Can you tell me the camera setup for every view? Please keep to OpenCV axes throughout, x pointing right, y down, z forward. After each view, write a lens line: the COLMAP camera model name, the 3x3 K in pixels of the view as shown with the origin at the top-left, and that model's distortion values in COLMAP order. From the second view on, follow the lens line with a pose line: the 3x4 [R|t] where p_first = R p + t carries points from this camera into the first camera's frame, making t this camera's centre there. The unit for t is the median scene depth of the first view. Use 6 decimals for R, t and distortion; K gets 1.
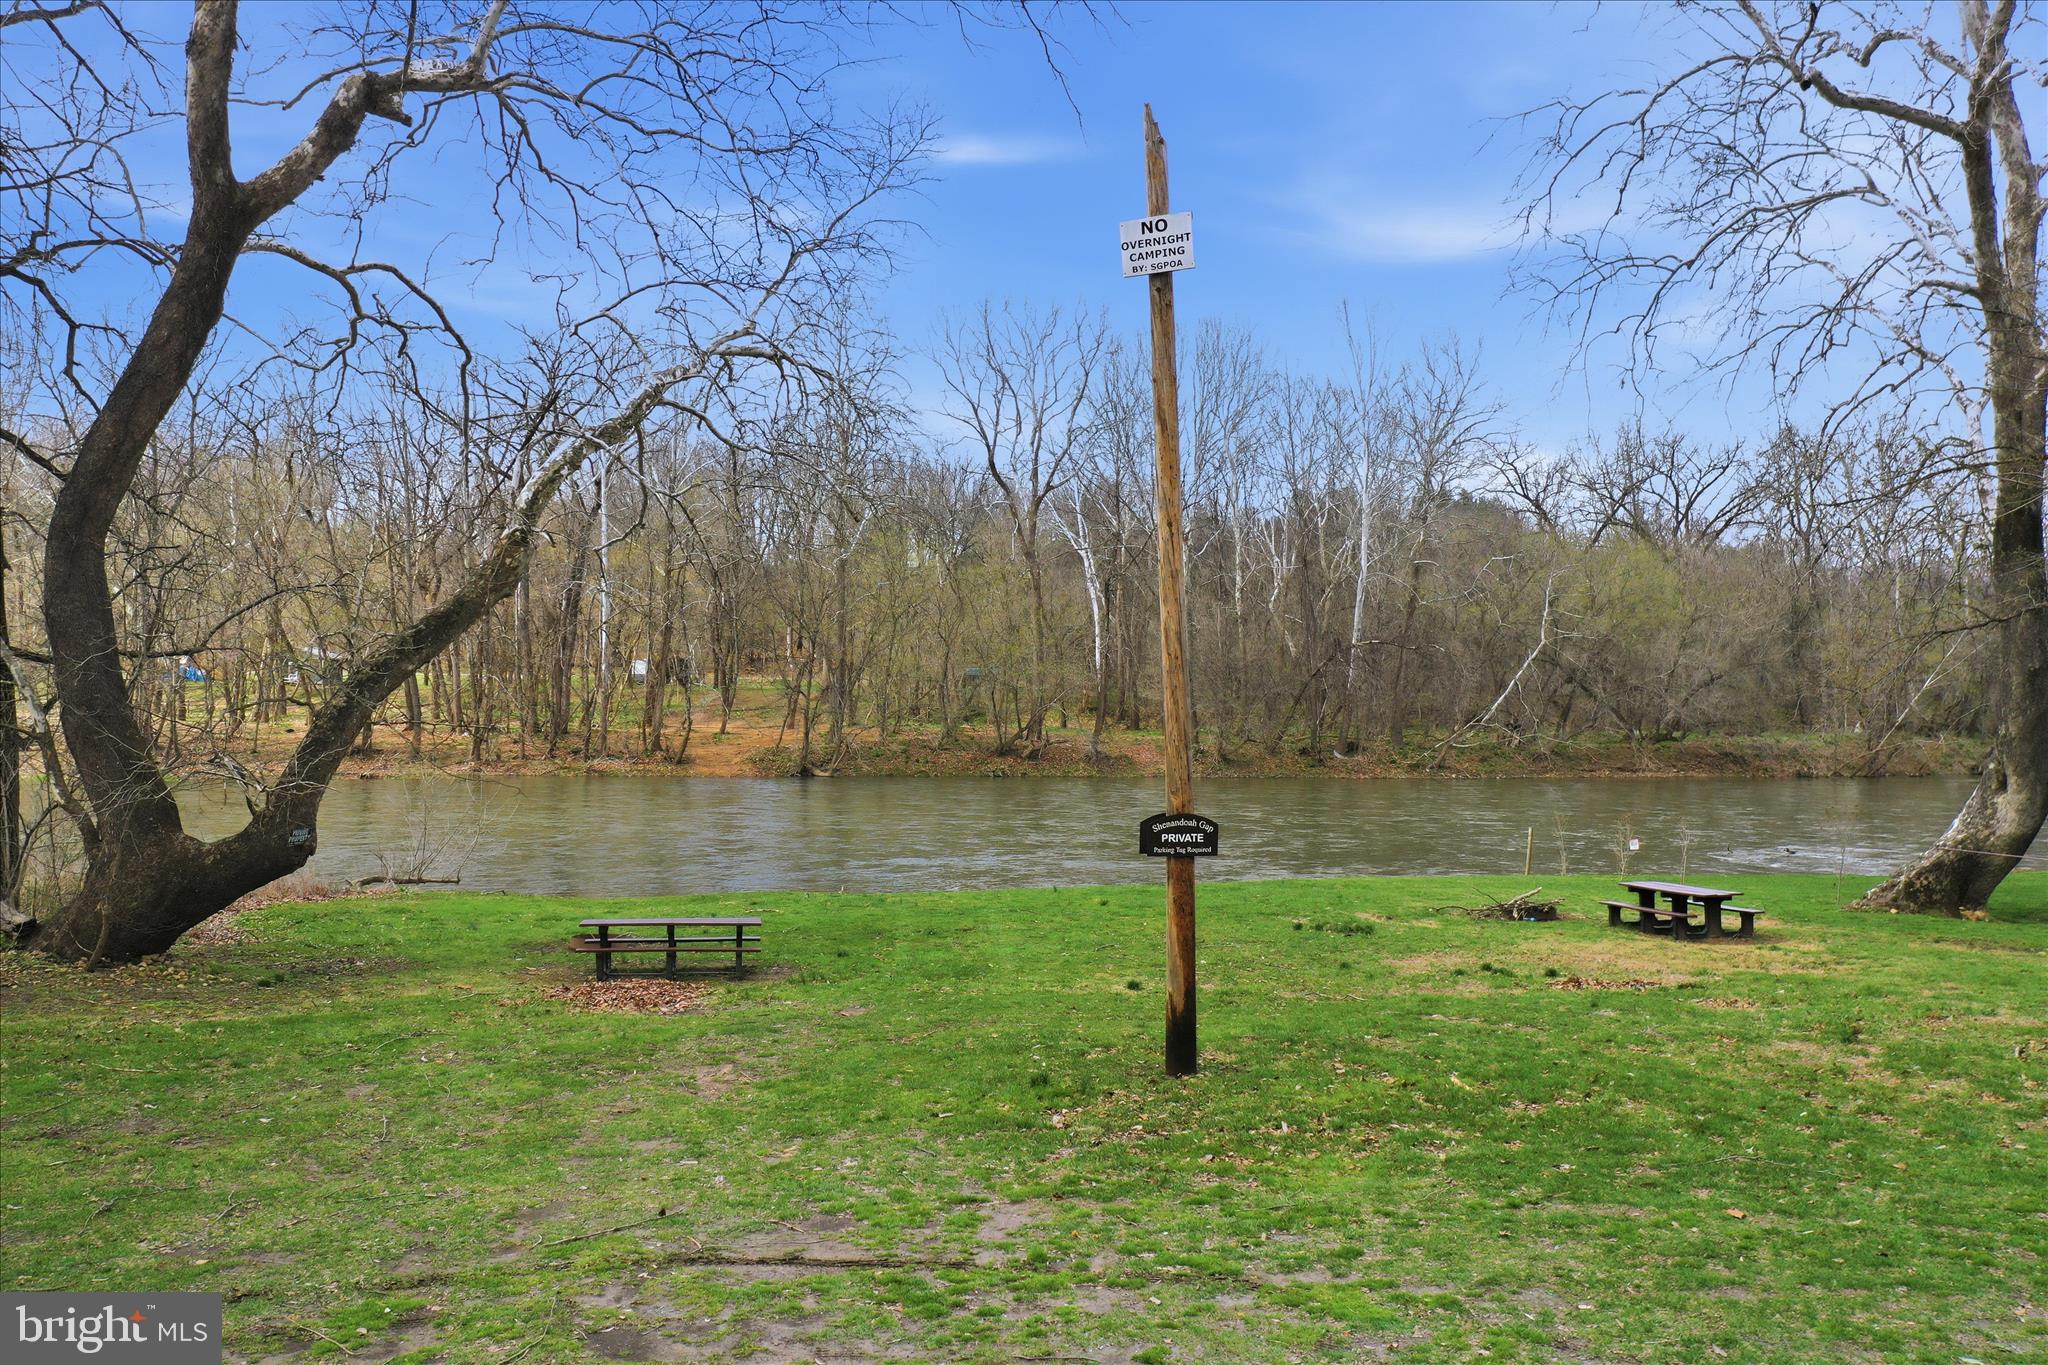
lens RADIAL K [[1627.3, 0, 1014.5], [0, 1627.3, 669.9], [0, 0, 1]] dist [0.017308, -0.038247]
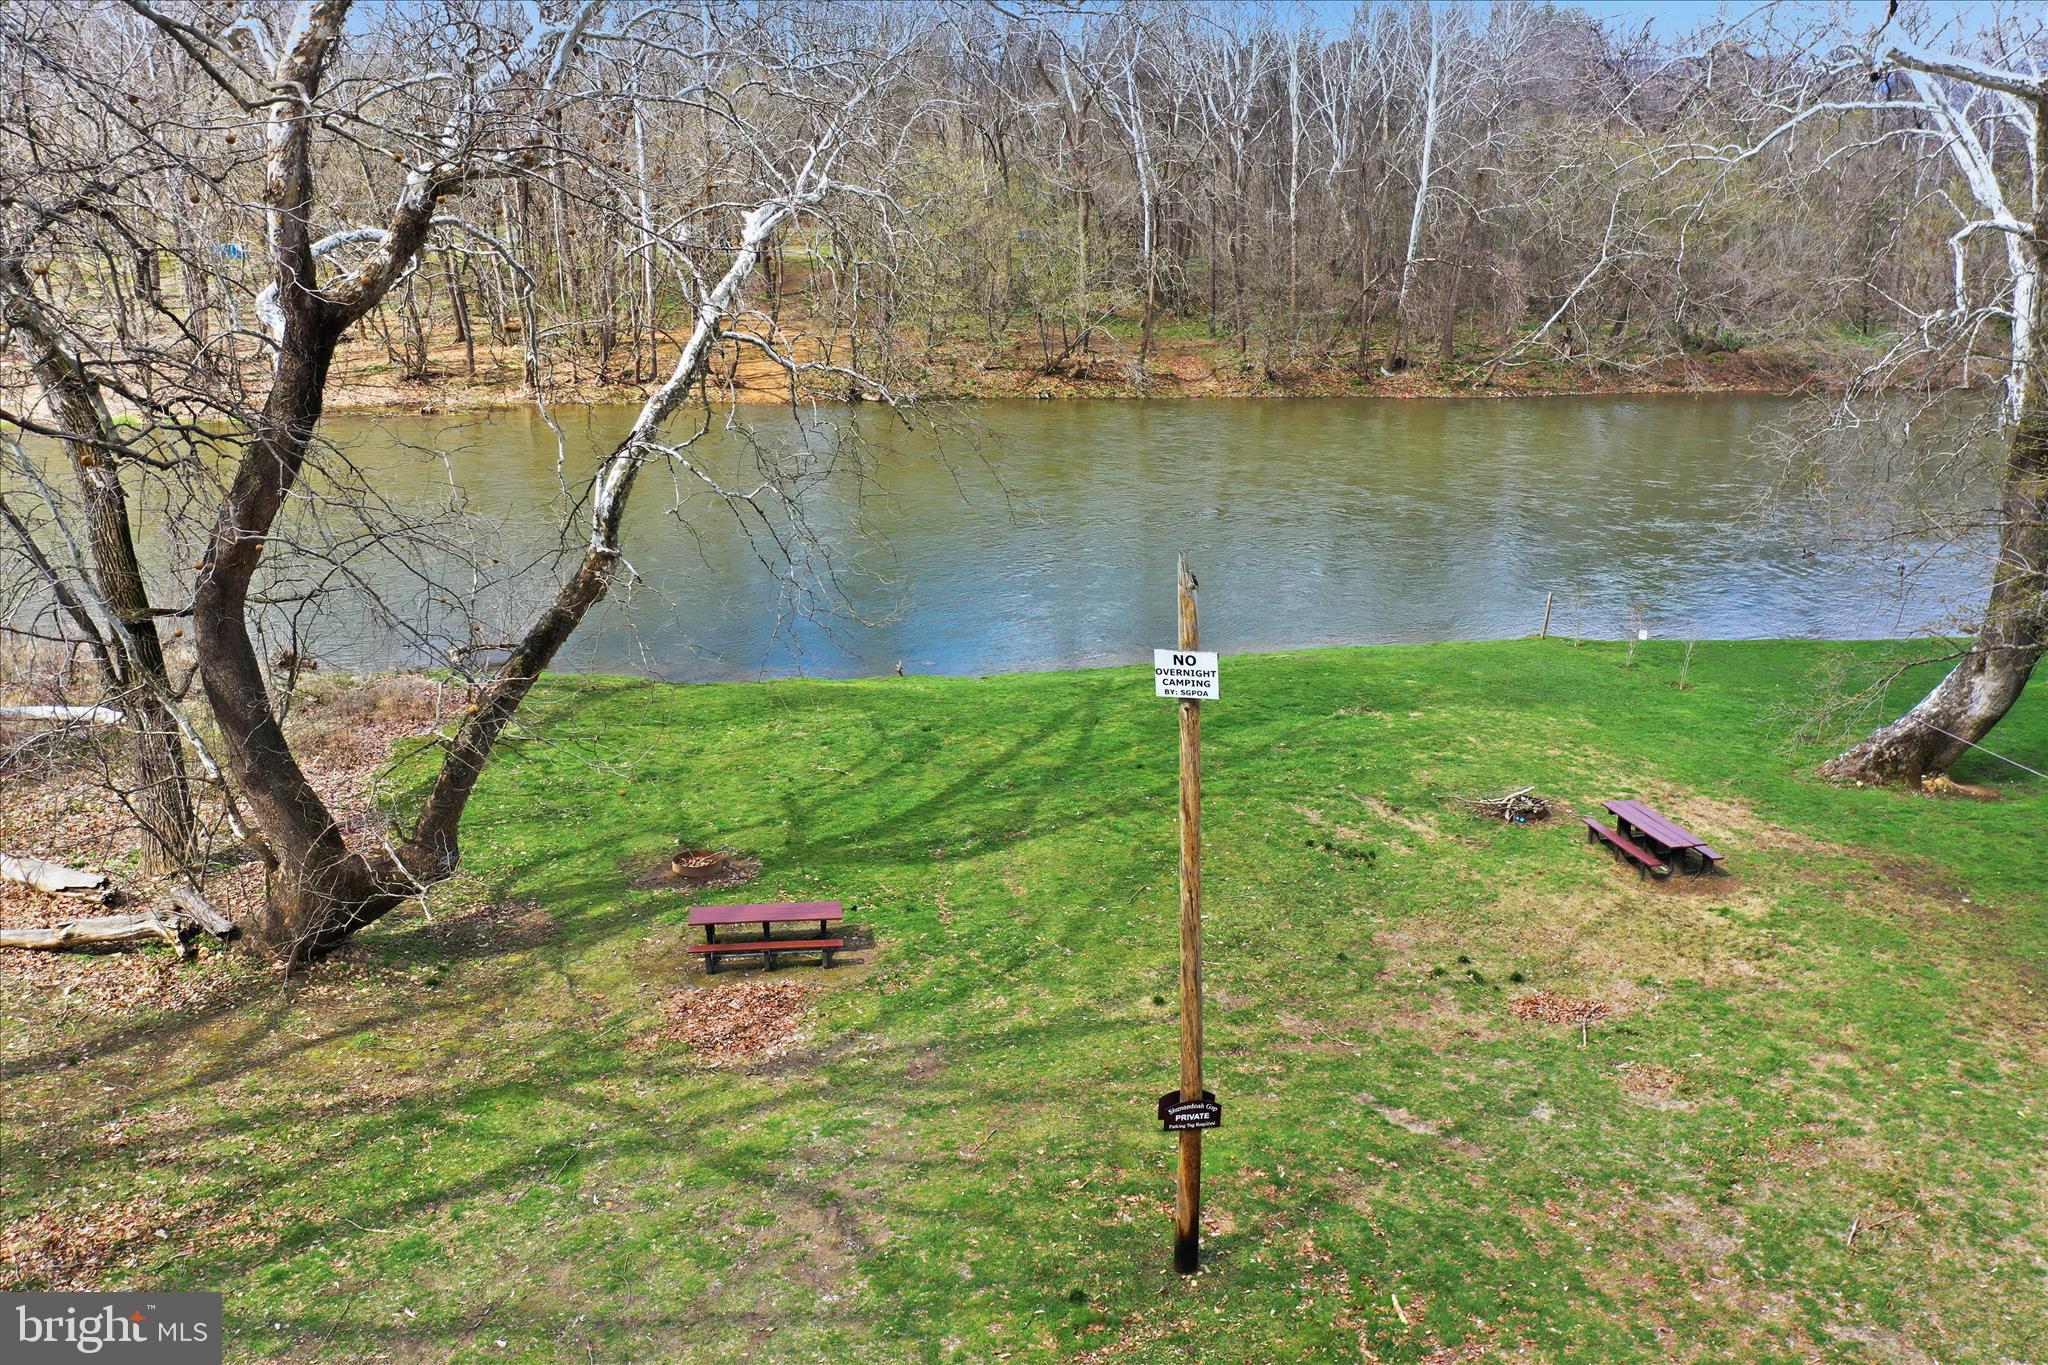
lens RADIAL K [[1627.3, 0, 1013.1], [0, 1627.3, 673.7], [0, 0, 1]] dist [0.017308, -0.038247]
pose [[0.999599, 0.008096, -0.027143, -0.001604], [0.000470, 0.953413, 0.301669, -0.252989], [0.028321, -0.301560, 0.953026, -0.041454]]
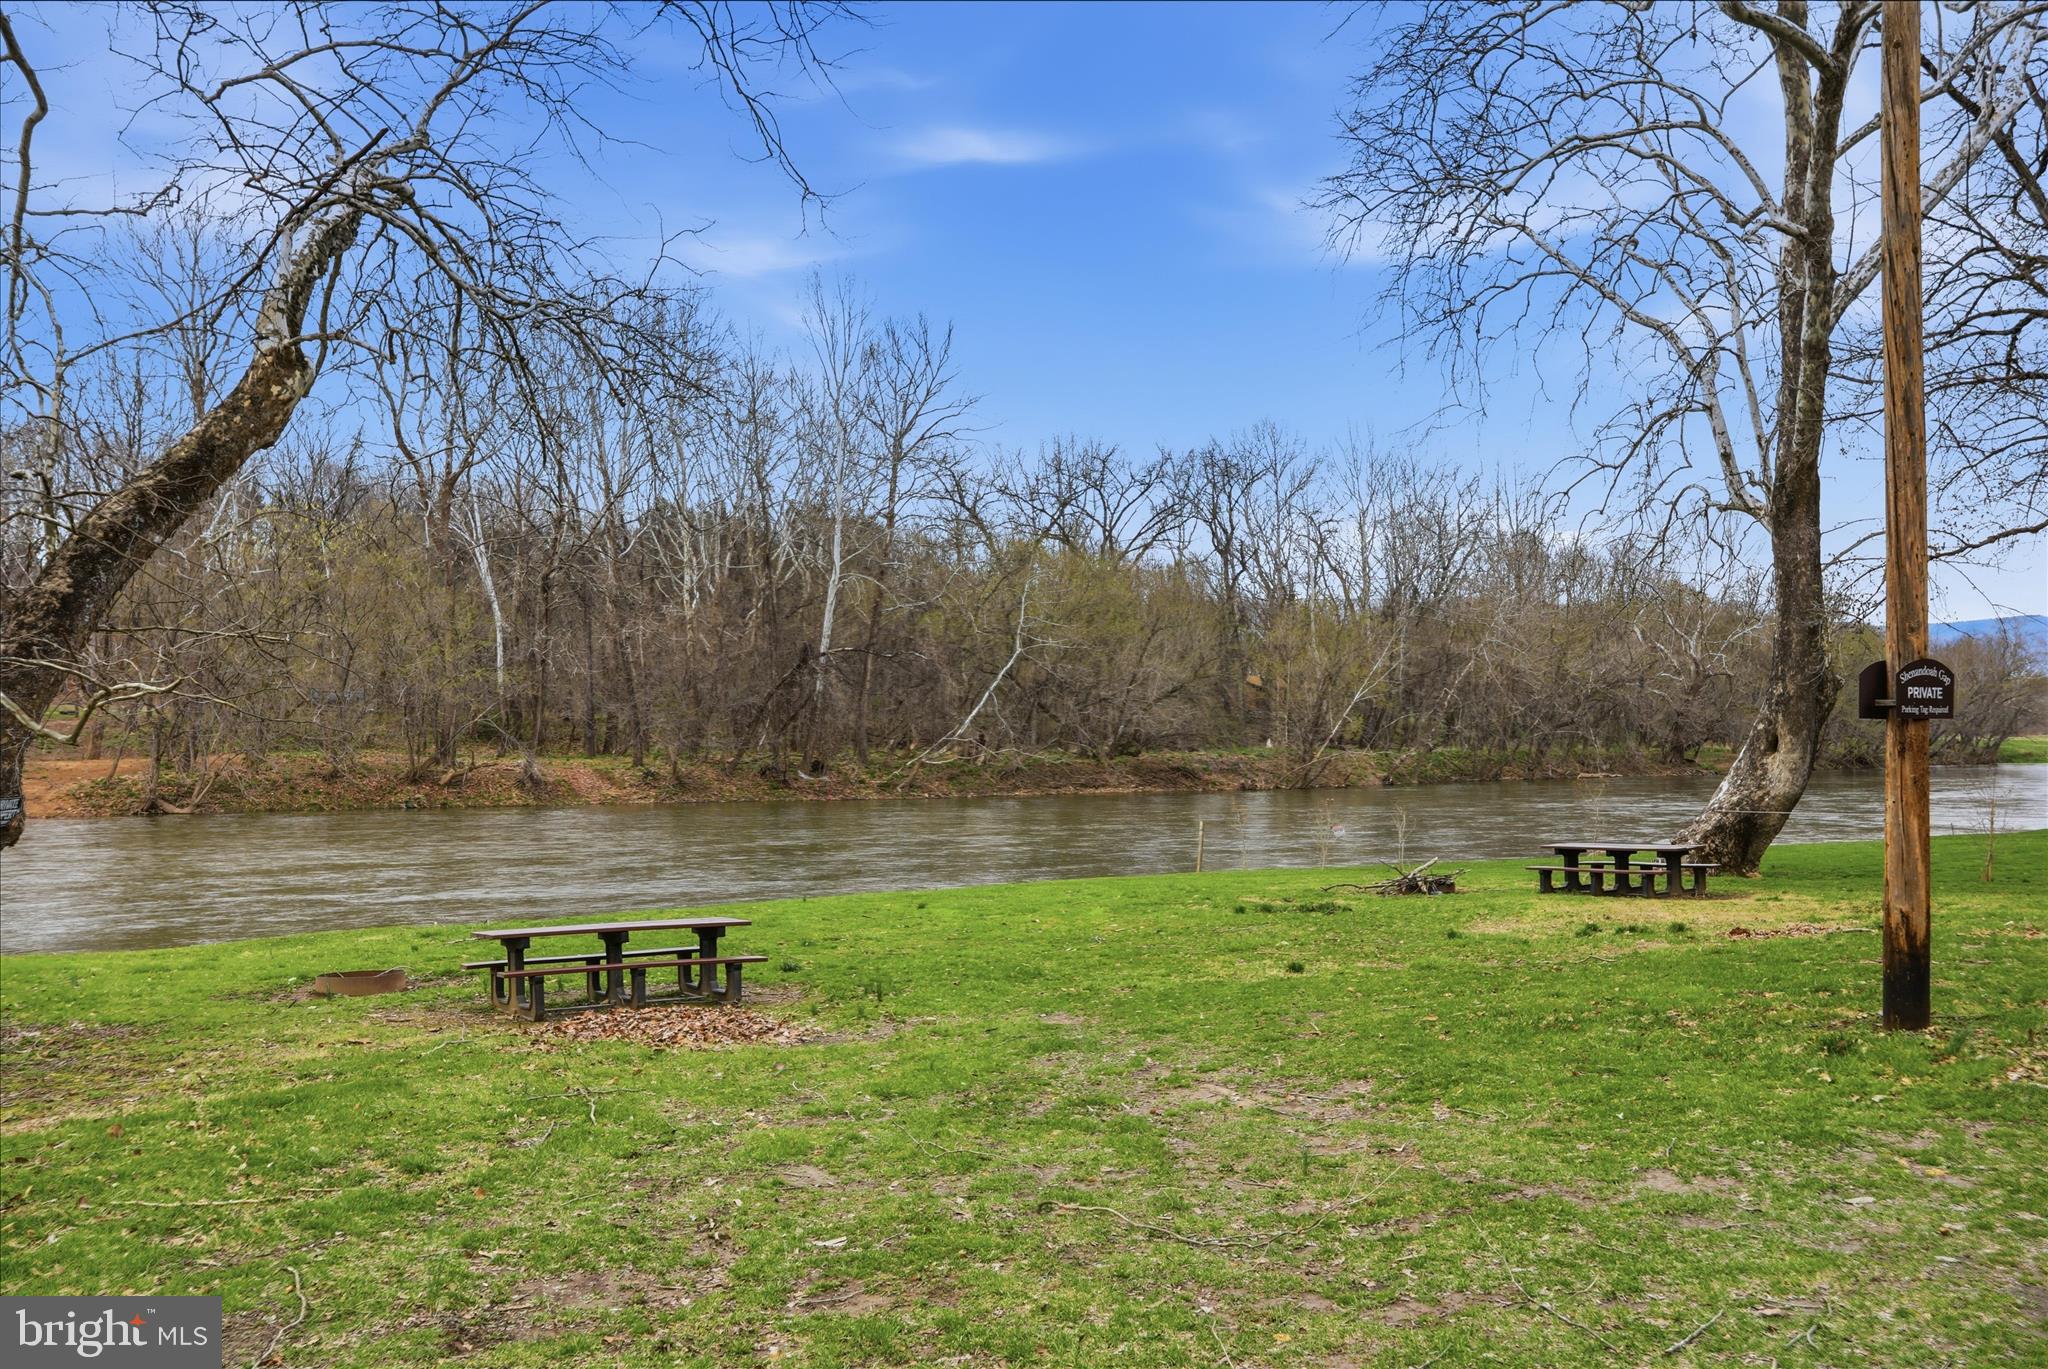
lens RADIAL K [[1763.0, 0, 1017.0], [0, 1763.0, 690.7], [0, 0, 1]] dist [0.026557, -0.001446]
pose [[0.923140, -0.000166, 0.384464, -0.236319], [0.003317, 0.999966, -0.007534, 0.044873], [-0.384450, 0.008230, 0.923109, 0.183090]]
